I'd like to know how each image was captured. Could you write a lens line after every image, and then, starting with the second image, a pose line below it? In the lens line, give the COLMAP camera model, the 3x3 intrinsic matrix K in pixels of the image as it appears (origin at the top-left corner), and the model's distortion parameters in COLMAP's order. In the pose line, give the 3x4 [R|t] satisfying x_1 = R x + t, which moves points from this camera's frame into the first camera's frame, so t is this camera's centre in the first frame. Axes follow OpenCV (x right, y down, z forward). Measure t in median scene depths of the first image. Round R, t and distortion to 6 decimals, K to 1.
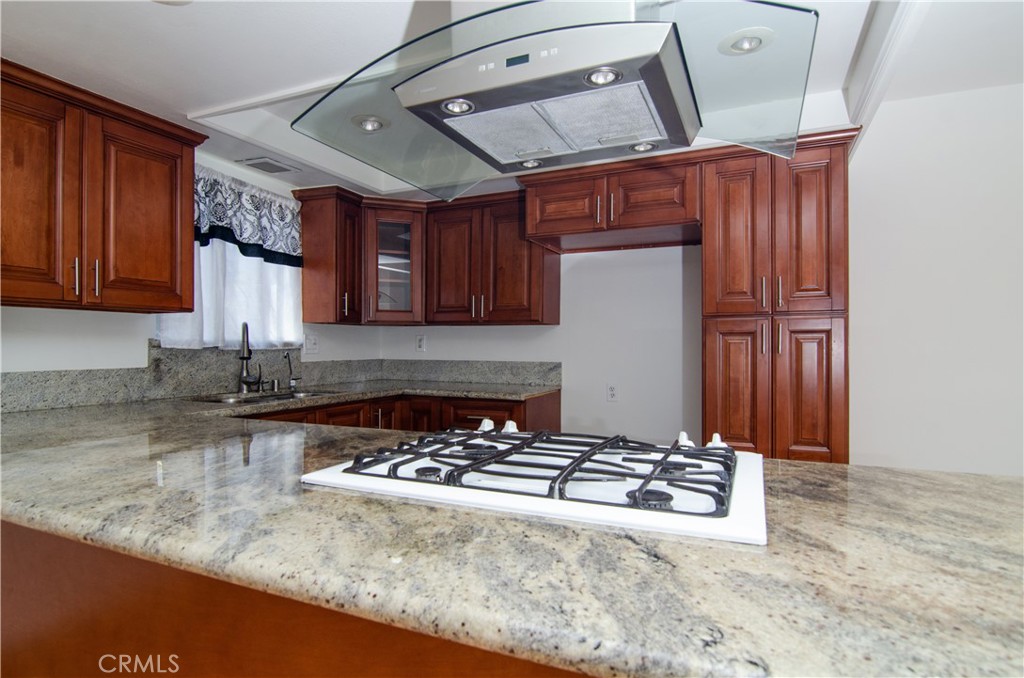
lens RADIAL K [[546.8, 0, 511.7], [0, 546.8, 348.7], [0, 0, 1]] dist [-0.016554, -0.001812]
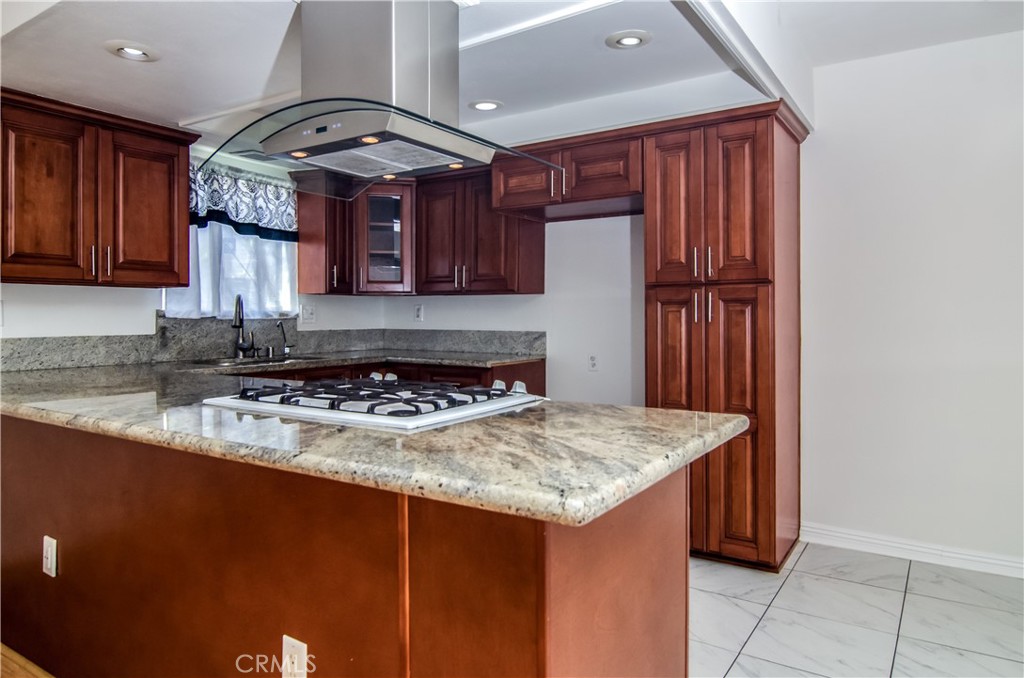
lens RADIAL K [[663.3, 0, 509.3], [0, 663.3, 317.0], [0, 0, 1]] dist [-0.003314, -0.006405]
pose [[0.987102, -0.002398, -0.160076, 0.261305], [0.001837, 0.999992, -0.003652, 0.003056], [0.160083, 0.003310, 0.987098, -0.239857]]
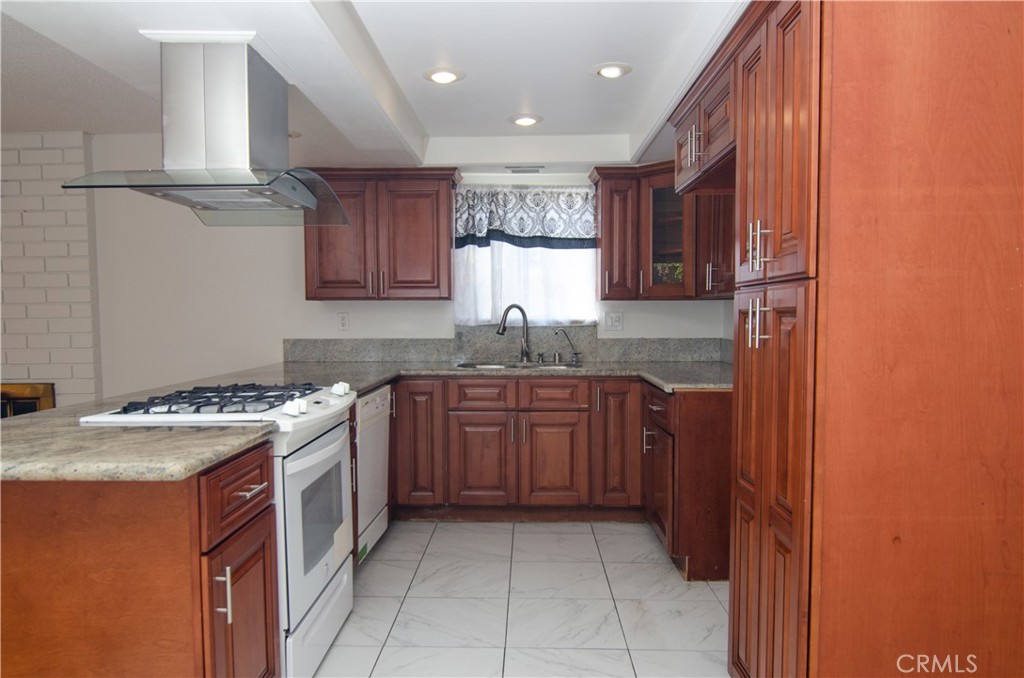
lens RADIAL K [[702.1, 0, 507.8], [0, 702.1, 354.6], [0, 0, 1]] dist [0.002215, 0.000223]
pose [[0.380498, 0.053847, -0.923213, 0.918815], [-0.002600, 0.998362, 0.057158, -0.024535], [0.924778, -0.019348, 0.380015, 0.370133]]
